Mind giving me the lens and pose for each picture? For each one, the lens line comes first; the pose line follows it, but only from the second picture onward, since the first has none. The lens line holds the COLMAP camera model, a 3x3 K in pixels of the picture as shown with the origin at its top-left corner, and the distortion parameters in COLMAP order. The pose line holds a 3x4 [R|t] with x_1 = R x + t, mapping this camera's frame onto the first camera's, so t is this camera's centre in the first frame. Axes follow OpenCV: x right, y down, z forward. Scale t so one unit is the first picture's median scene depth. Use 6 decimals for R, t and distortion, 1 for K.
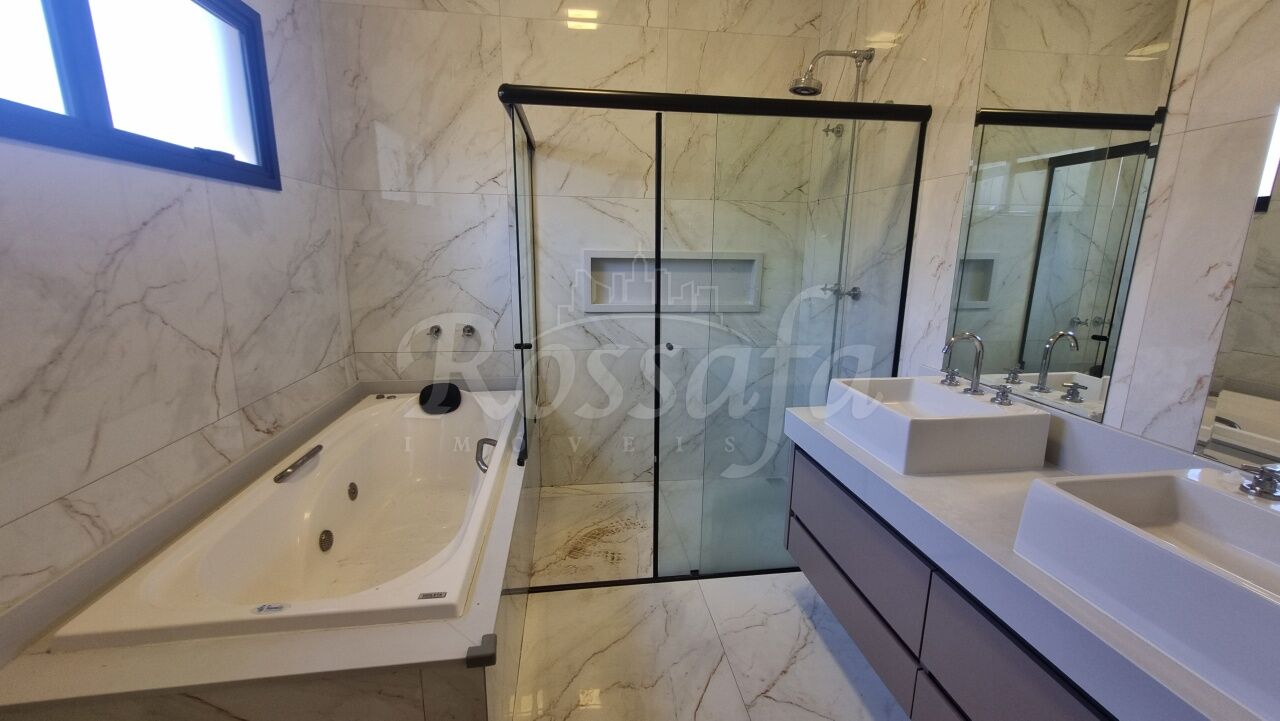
lens RADIAL K [[502.2, 0, 640.5], [0, 502.2, 351.3], [0, 0, 1]] dist [0.006702, -0.000210]
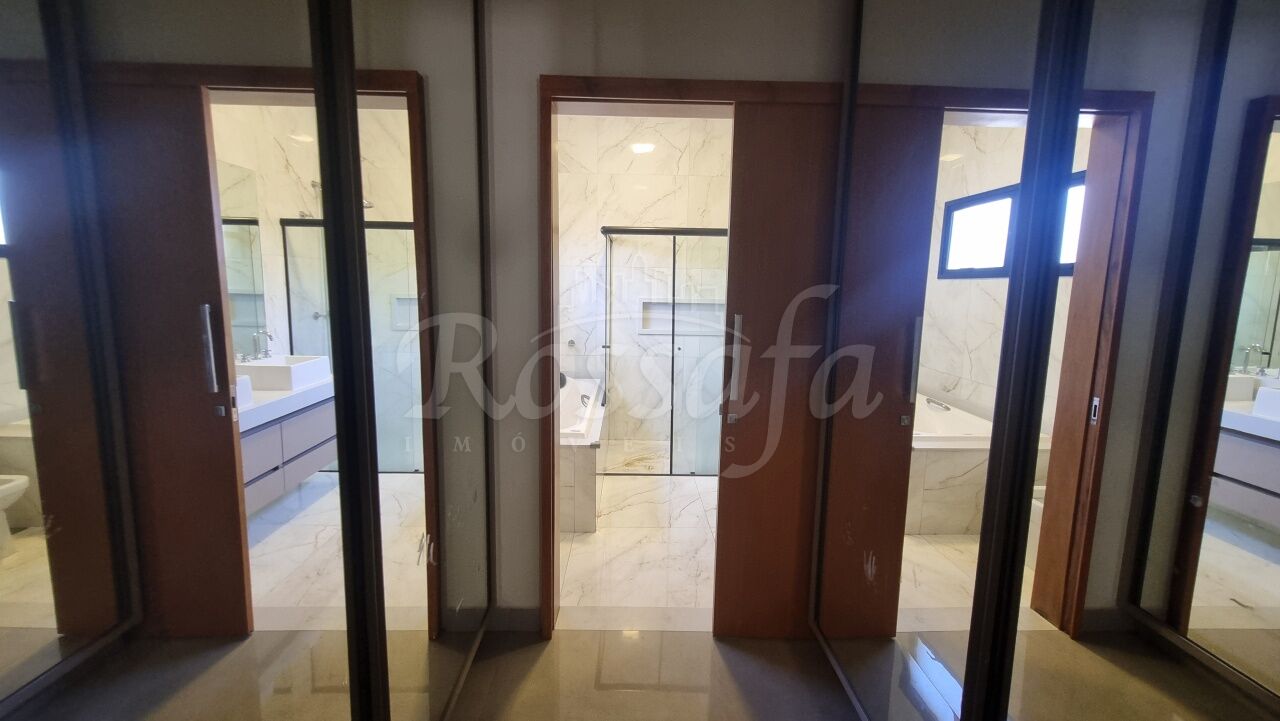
lens RADIAL K [[502.2, 0, 640.5], [0, 502.2, 351.3], [0, 0, 1]] dist [0.006702, -0.000210]
pose [[0.993037, 0.021489, -0.115826, 0.123685], [-0.029572, 0.997211, -0.068523, 0.127797], [0.114030, 0.071471, 0.990903, -0.885136]]
